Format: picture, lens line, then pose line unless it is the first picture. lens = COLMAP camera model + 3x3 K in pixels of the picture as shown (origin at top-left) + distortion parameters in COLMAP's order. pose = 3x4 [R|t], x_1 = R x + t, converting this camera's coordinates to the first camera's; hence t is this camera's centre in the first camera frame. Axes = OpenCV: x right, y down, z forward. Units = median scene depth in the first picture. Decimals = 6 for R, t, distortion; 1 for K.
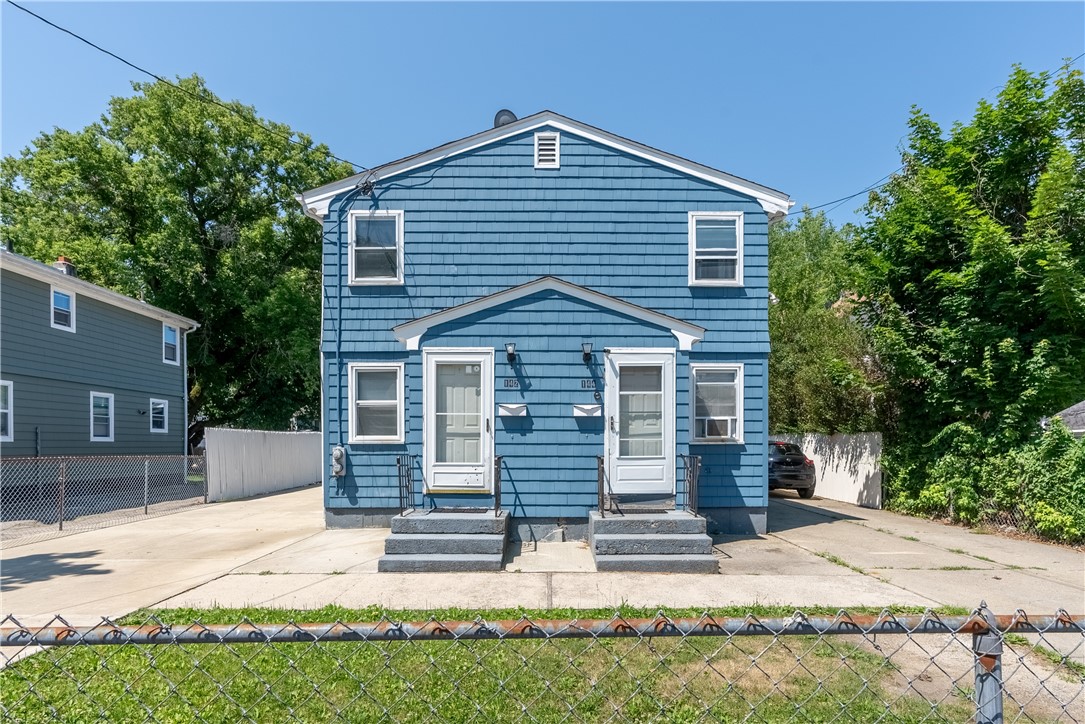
lens RADIAL K [[614.6, 0, 549.3], [0, 614.6, 449.4], [0, 0, 1]] dist [-0.001786, 0.000548]
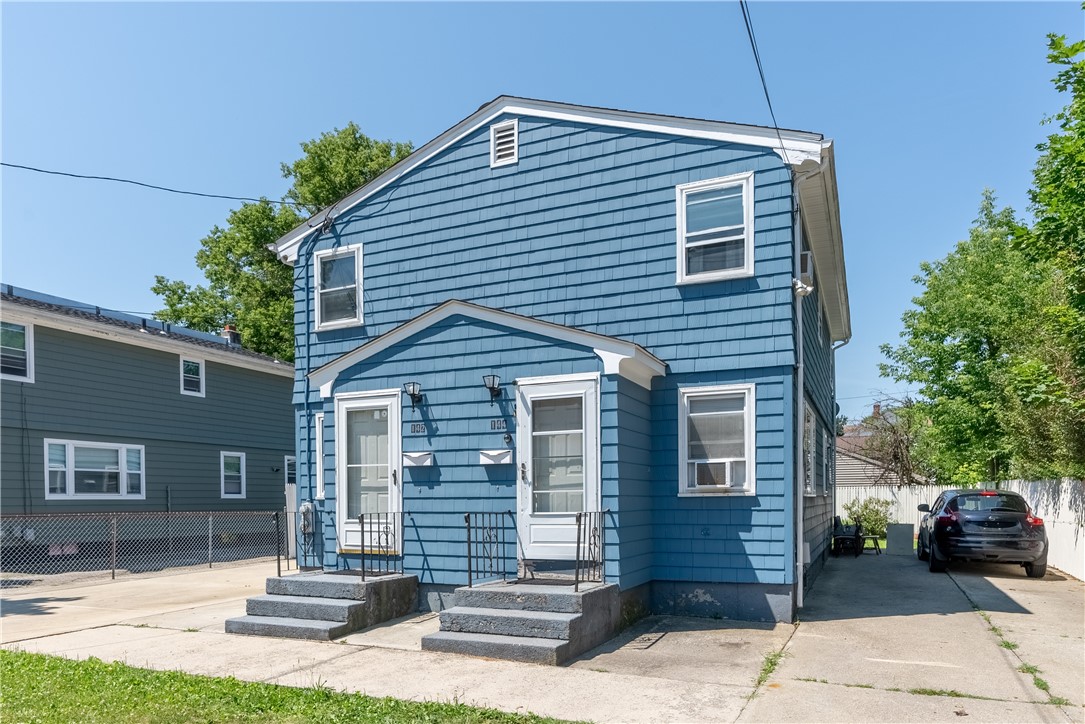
lens RADIAL K [[744.3, 0, 528.1], [0, 744.3, 509.4], [0, 0, 1]] dist [0.002643, 0.000233]
pose [[0.903155, -0.001339, -0.429313, 0.459660], [0.004297, 0.999973, 0.005920, 0.000805], [0.429294, -0.007192, 0.903136, 0.103983]]
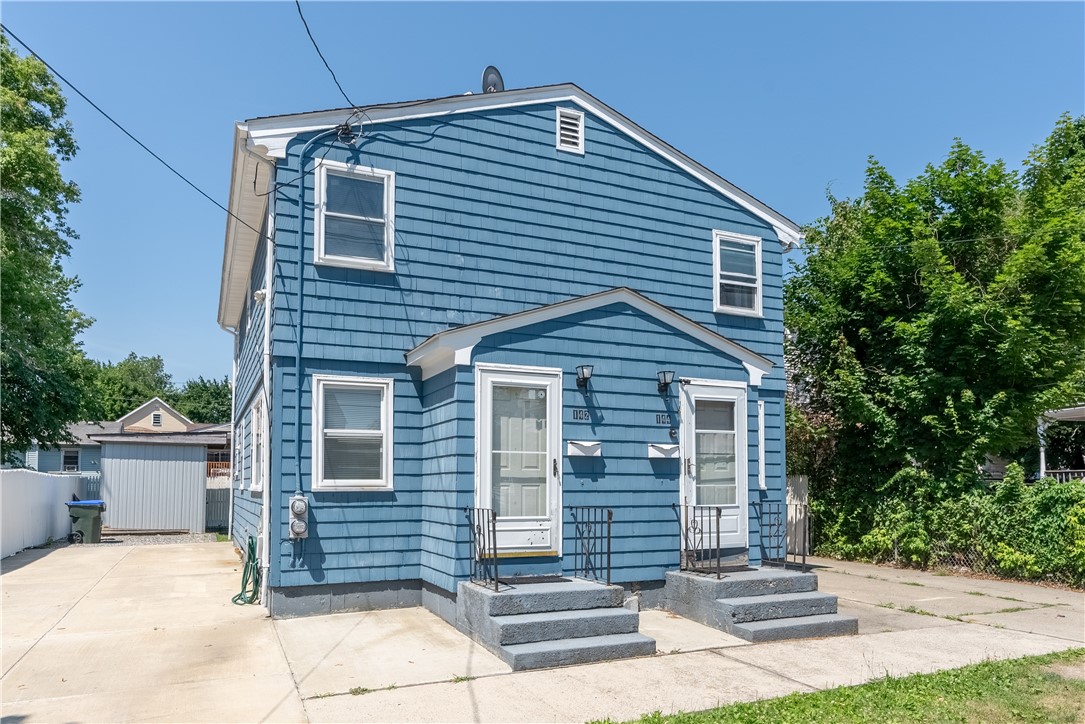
lens RADIAL K [[758.4, 0, 584.0], [0, 758.4, 453.1], [0, 0, 1]] dist [0.000741, -0.002758]
pose [[0.903675, 0.017044, 0.427880, -0.414844], [0.004349, 0.998791, -0.048969, -0.009132], [-0.428197, 0.046113, 0.902508, 0.102869]]
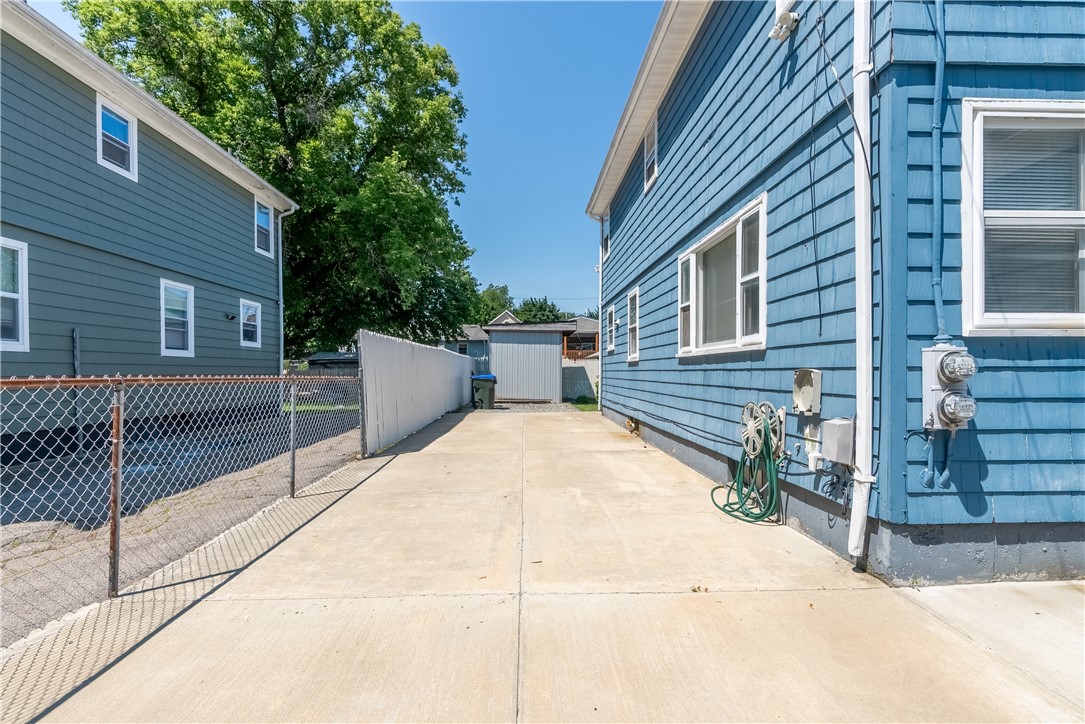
lens RADIAL K [[527.5, 0, 540.1], [0, 527.5, 378.8], [0, 0, 1]] dist [-0.000040, 0.000082]
pose [[0.999984, -0.000453, 0.005593, -0.562604], [0.000414, 0.999976, 0.006906, 0.011996], [-0.005596, -0.006903, 0.999961, 0.708342]]
